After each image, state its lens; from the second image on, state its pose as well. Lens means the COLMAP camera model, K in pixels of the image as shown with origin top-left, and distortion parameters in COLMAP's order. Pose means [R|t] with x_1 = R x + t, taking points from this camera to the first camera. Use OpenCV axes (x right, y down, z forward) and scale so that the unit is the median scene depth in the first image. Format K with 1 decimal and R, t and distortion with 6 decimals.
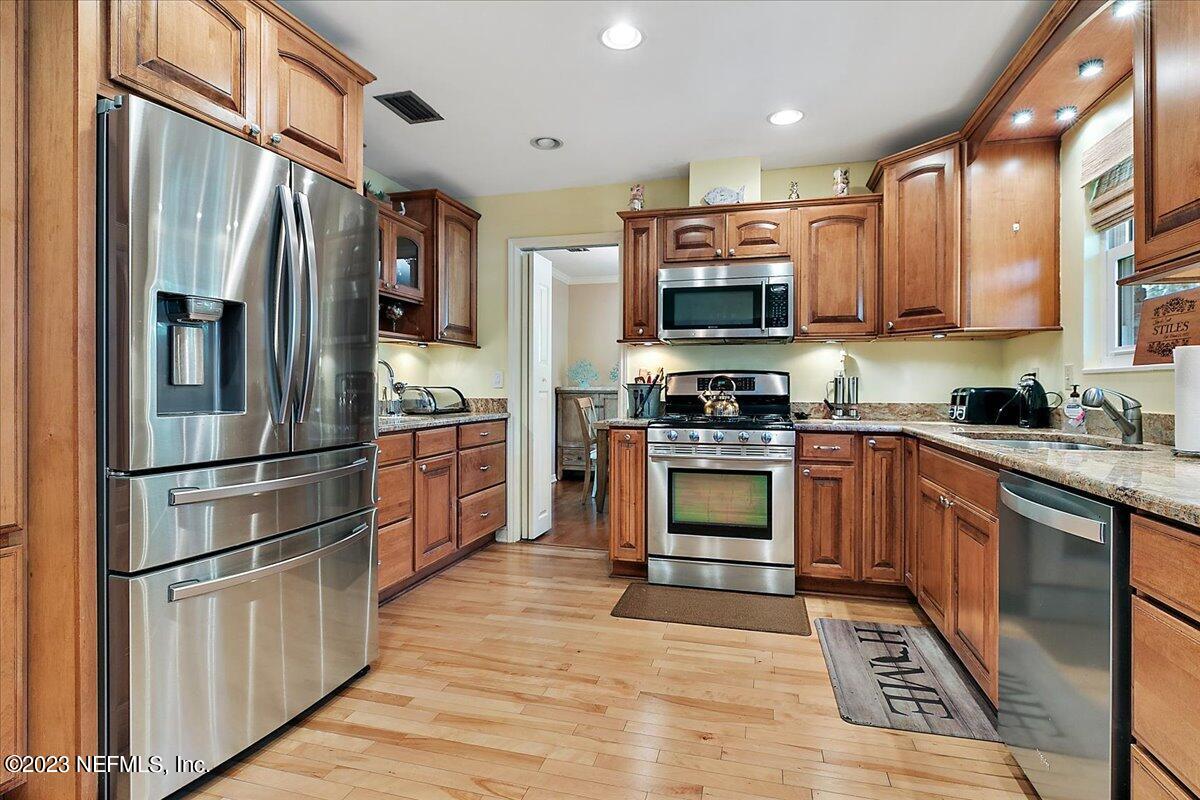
lens RADIAL K [[595.7, 0, 600.9], [0, 595.7, 390.6], [0, 0, 1]] dist [-0.005631, 0.000346]
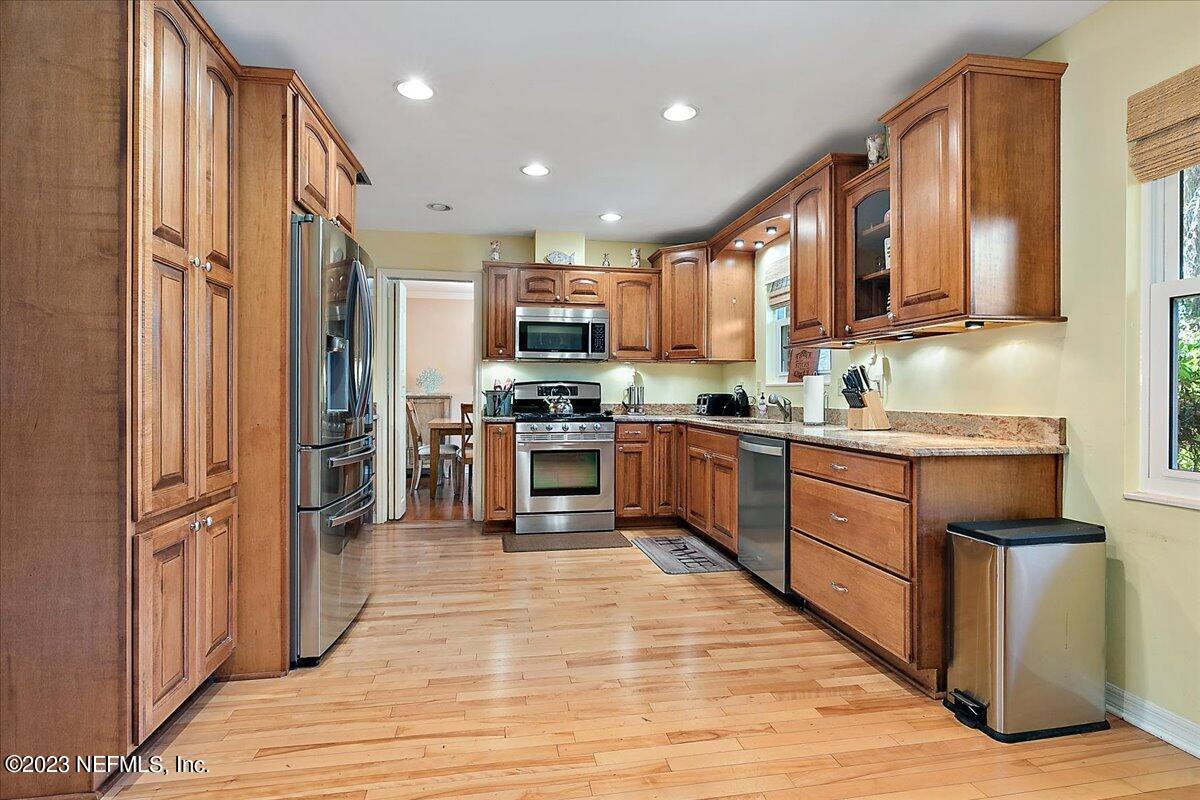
lens RADIAL K [[604.7, 0, 600.6], [0, 604.7, 398.3], [0, 0, 1]] dist [-0.004970, 0.000045]
pose [[0.903384, -0.002752, 0.428825, -0.374031], [0.000936, 0.999990, 0.004444, -0.000224], [-0.428832, -0.003613, 0.903377, -0.390048]]
